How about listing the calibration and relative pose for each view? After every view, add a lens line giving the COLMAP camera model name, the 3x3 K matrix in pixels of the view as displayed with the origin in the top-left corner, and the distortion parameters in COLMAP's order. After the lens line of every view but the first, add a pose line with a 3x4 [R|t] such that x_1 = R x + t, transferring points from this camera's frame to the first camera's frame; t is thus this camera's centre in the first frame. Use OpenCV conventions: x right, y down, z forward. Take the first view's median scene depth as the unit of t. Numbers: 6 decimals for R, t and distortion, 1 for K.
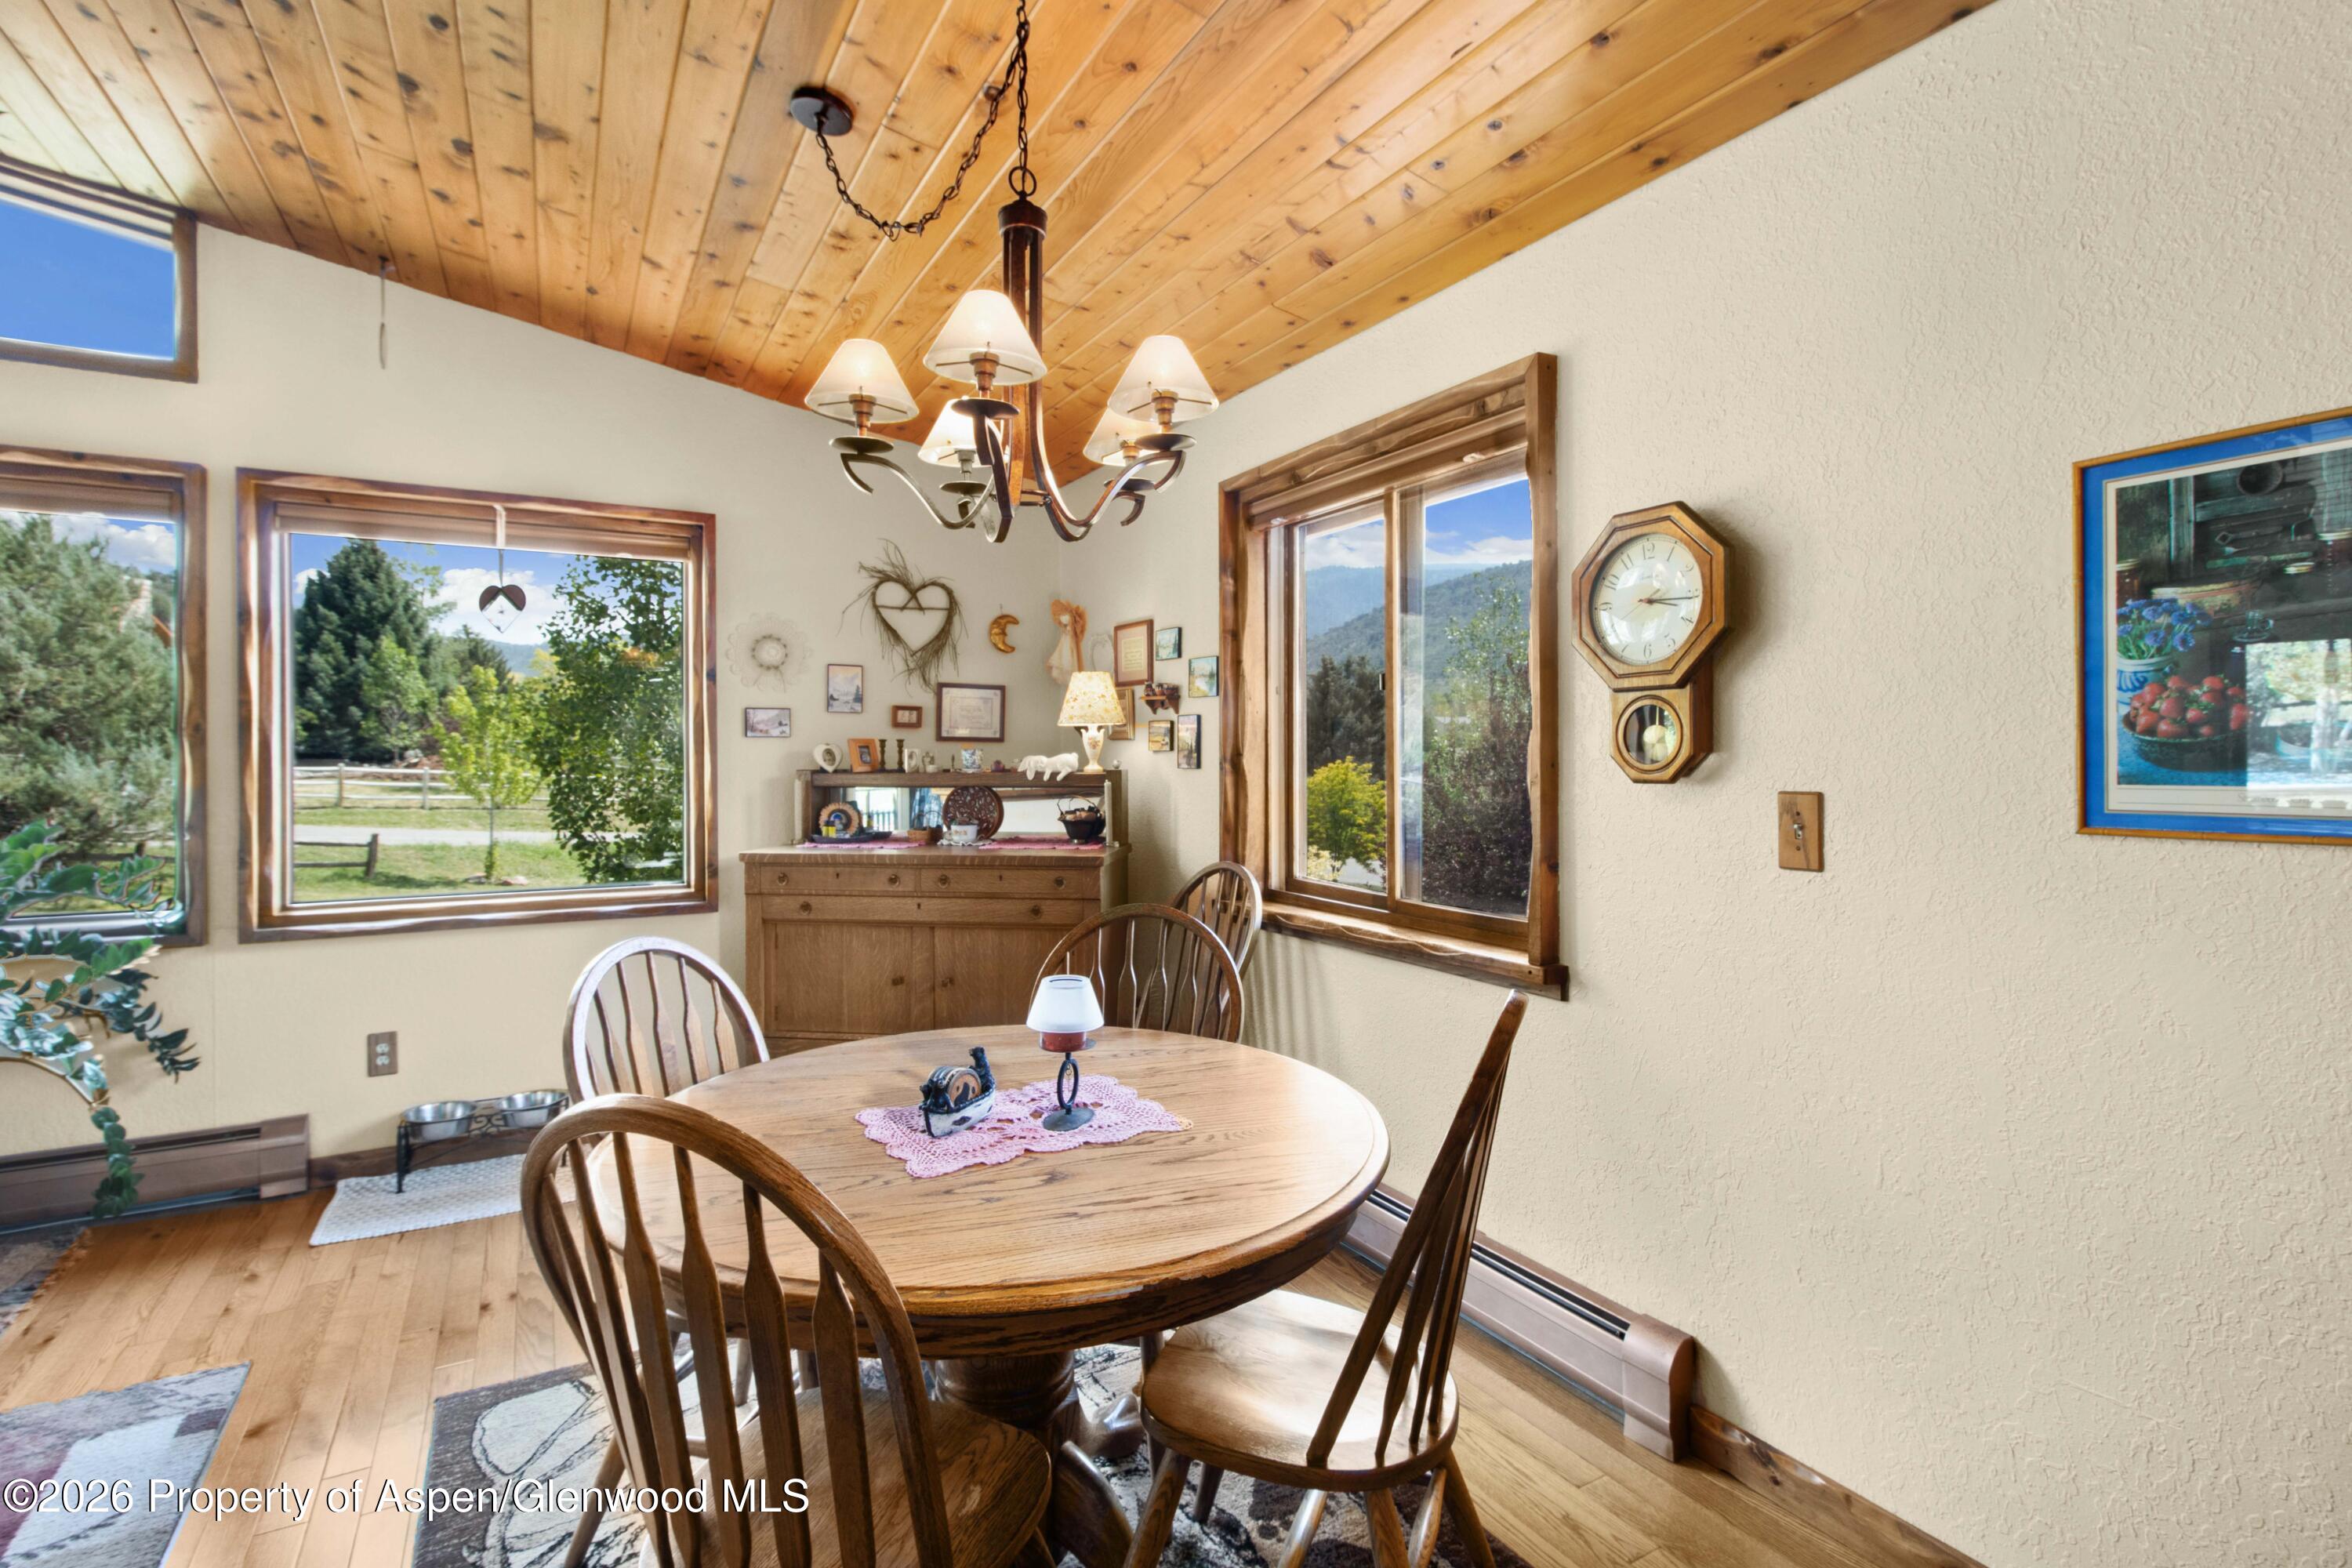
lens RADIAL K [[1164.3, 0, 1178.4], [0, 1164.3, 758.3], [0, 0, 1]] dist [0.030565, -0.013512]
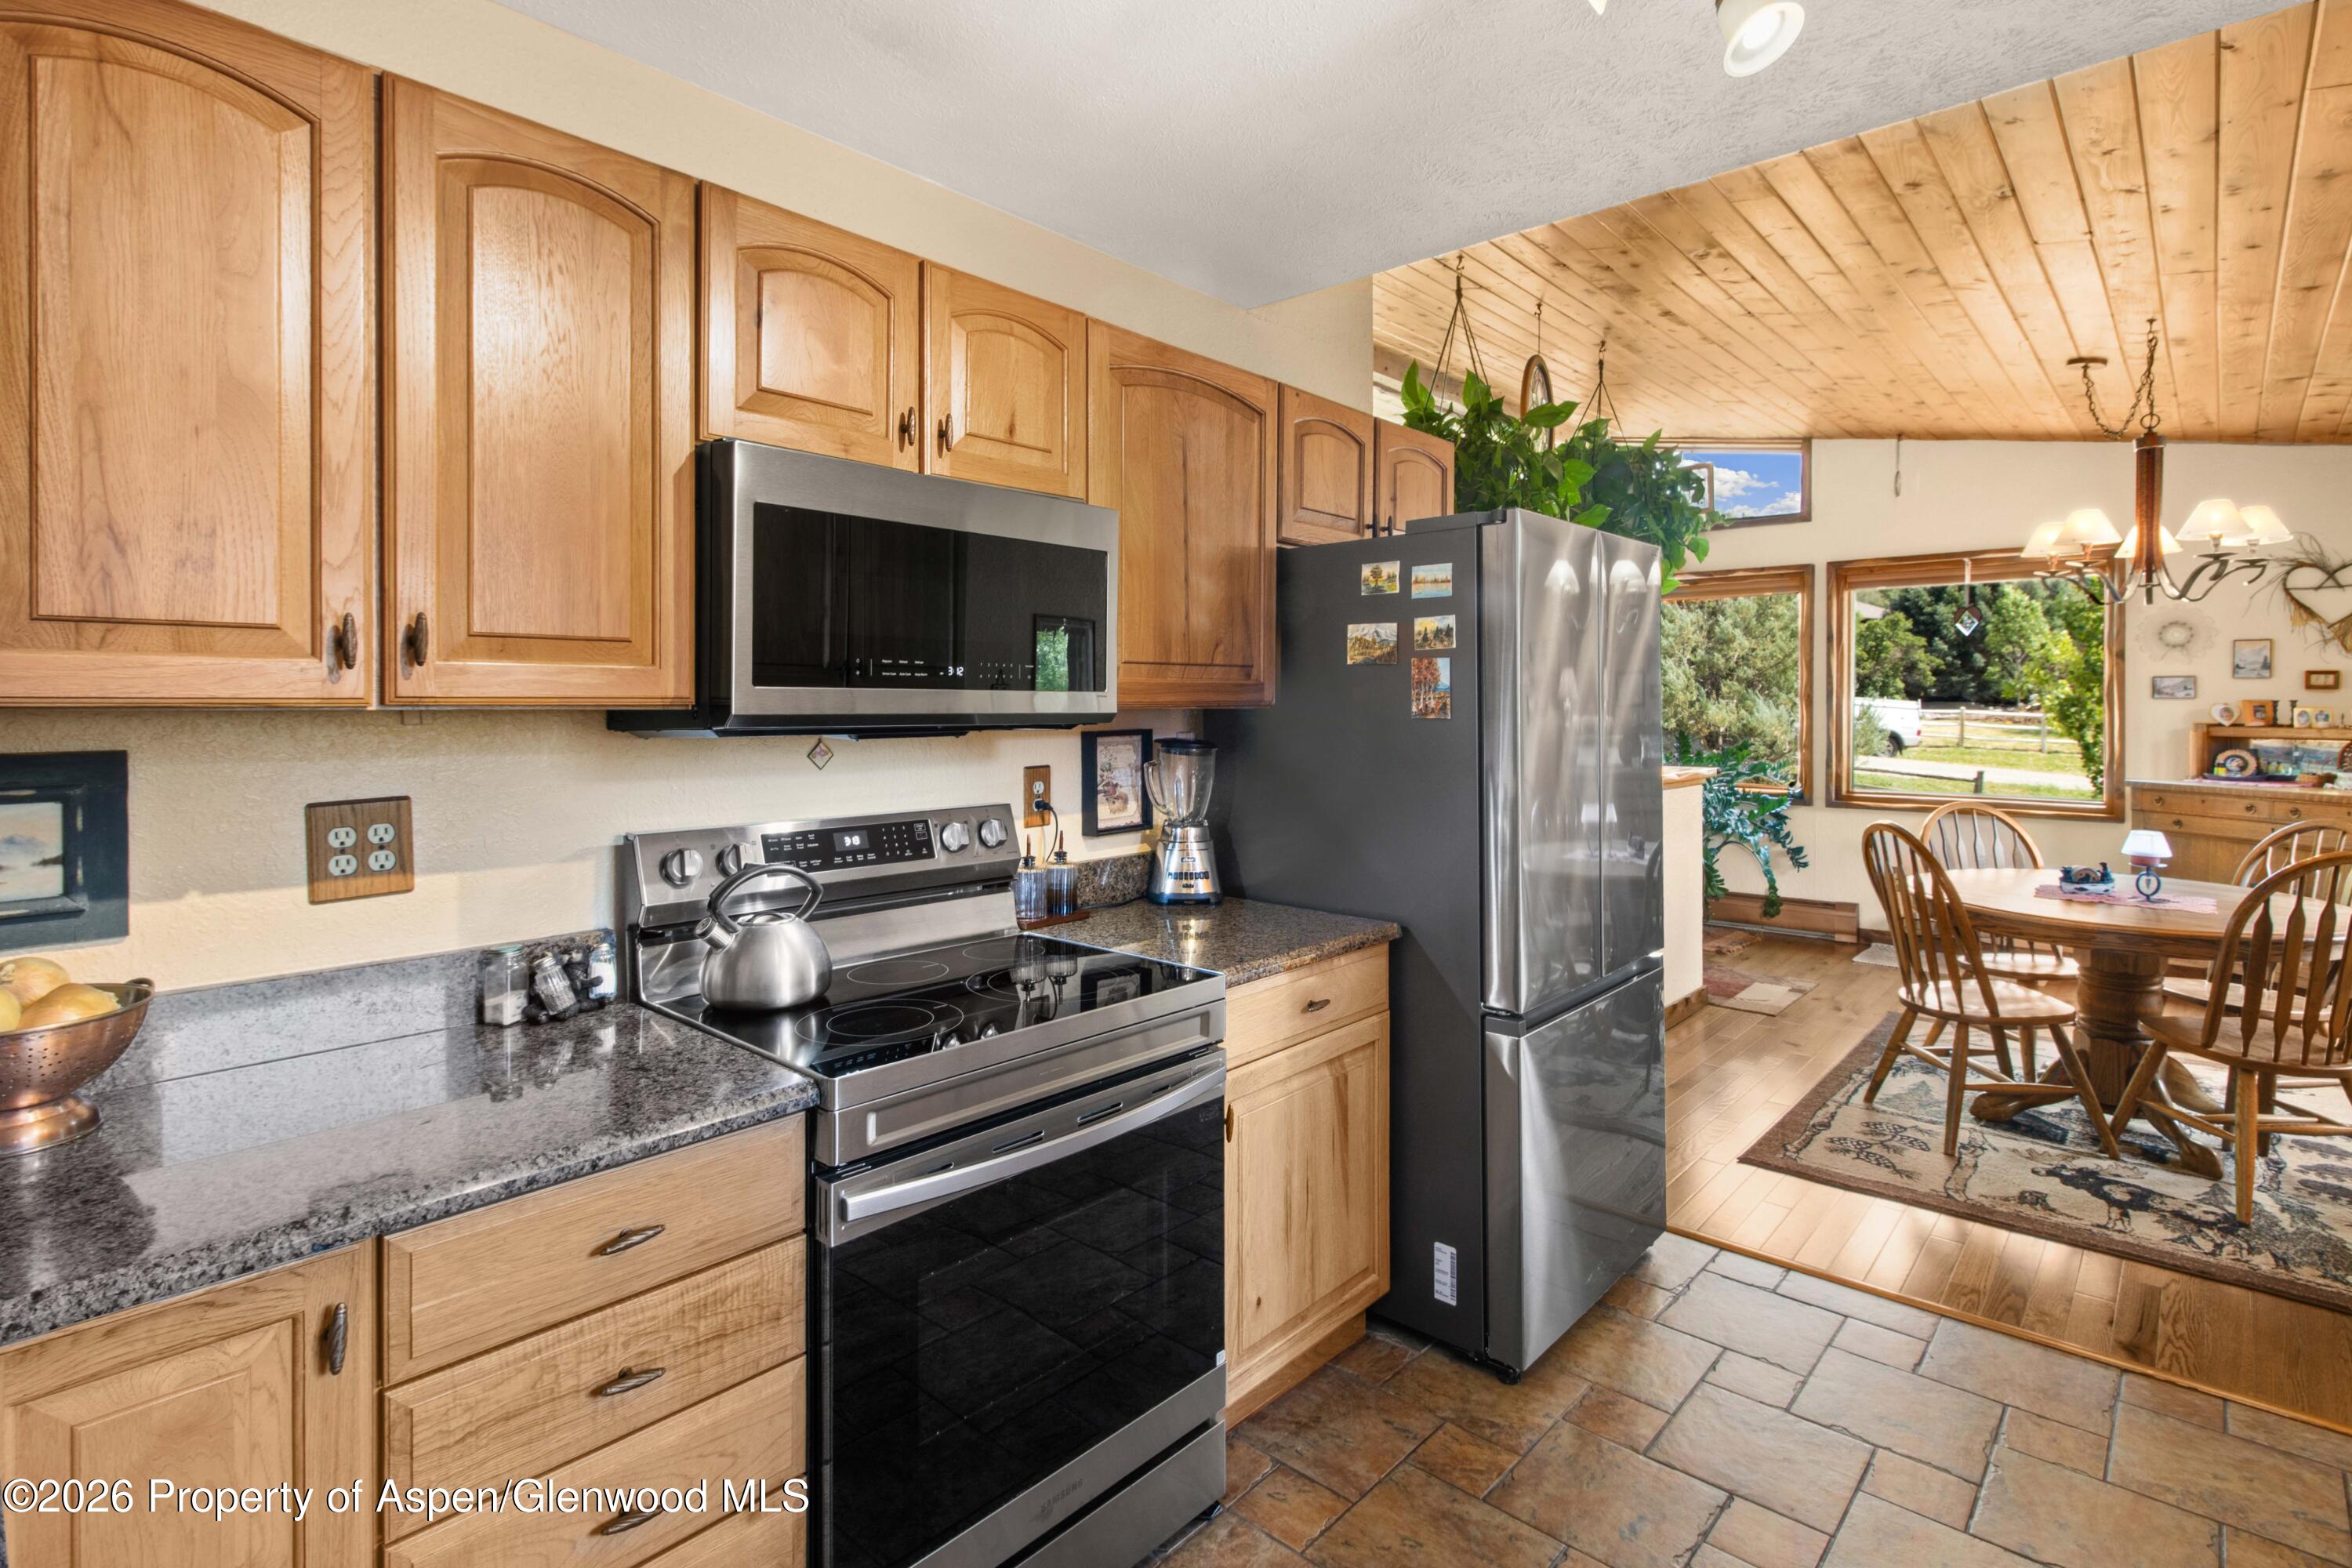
lens RADIAL K [[1138.2, 0, 1180.3], [0, 1138.2, 710.0], [0, 0, 1]] dist [-0.002200, -0.011526]
pose [[0.337643, 0.011030, -0.941210, 0.454145], [-0.003617, 0.999939, 0.010420, -0.013357], [0.941267, -0.000114, 0.337662, -0.475649]]
